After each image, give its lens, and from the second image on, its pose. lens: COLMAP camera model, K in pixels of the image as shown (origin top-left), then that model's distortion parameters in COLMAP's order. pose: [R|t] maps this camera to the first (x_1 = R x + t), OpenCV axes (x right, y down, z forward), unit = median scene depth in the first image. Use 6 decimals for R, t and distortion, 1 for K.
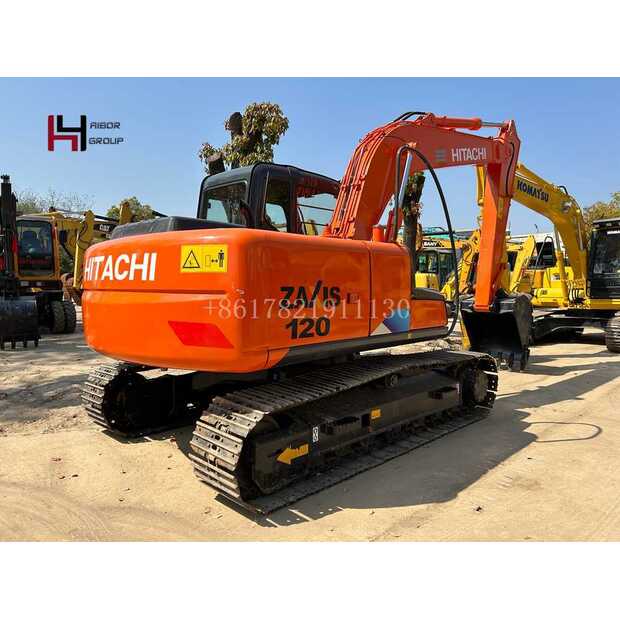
lens RADIAL K [[472.4, 0, 309.2], [0, 472.4, 309.1], [0, 0, 1]] dist [0.026968, -0.017319]
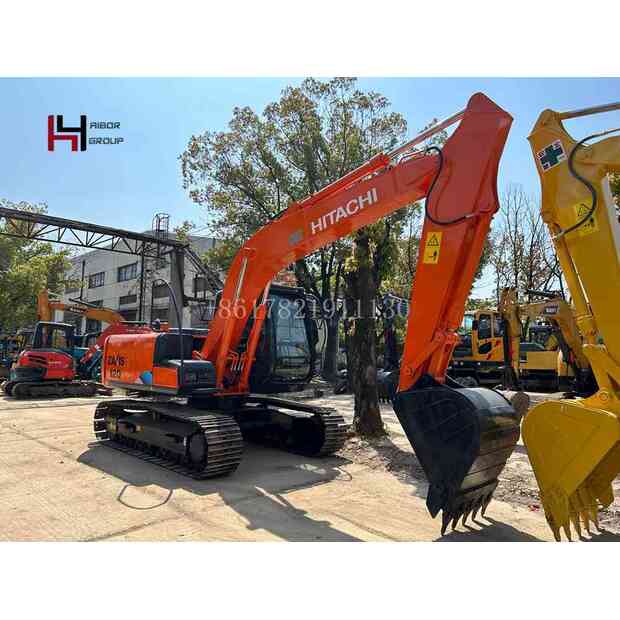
lens RADIAL K [[472.4, 0, 307.1], [0, 472.4, 310.5], [0, 0, 1]] dist [0.026968, -0.017319]
pose [[-0.008111, -0.094768, -0.995466, 1.698480], [-0.082079, 0.992203, -0.093789, -0.093945], [0.996593, 0.080946, -0.015826, 1.394852]]
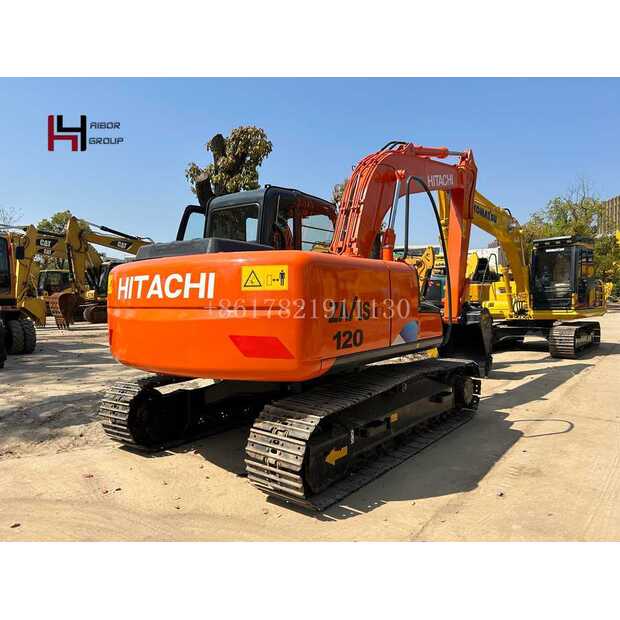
lens RADIAL K [[472.4, 0, 307.8], [0, 472.4, 309.1], [0, 0, 1]] dist [0.026968, -0.017319]
pose [[0.991726, -0.013603, 0.127651, -0.163725], [0.017635, 0.999379, -0.030511, 0.000773], [-0.127156, 0.032509, 0.991350, -0.059971]]
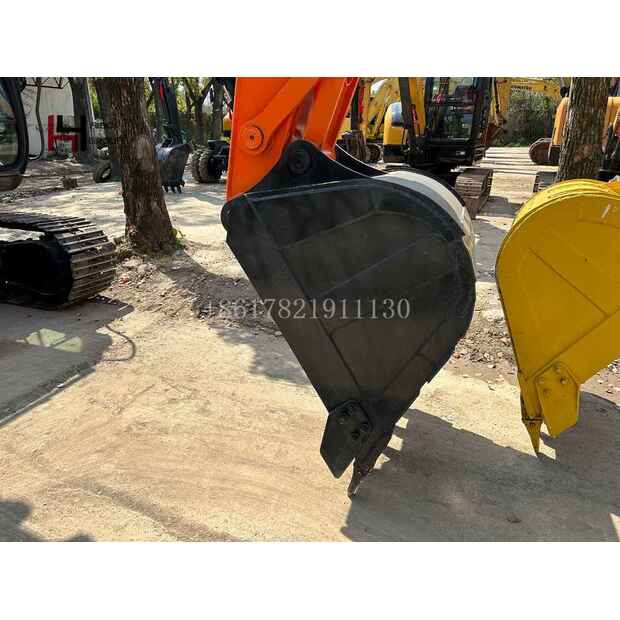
lens RADIAL K [[472.4, 0, 310.5], [0, 472.4, 309.6], [0, 0, 1]] dist [0.026968, -0.017319]
pose [[0.436855, 0.314834, -0.842637, 1.047392], [-0.059215, 0.944784, 0.322300, -0.071737], [0.897581, -0.090901, 0.431376, 1.468695]]
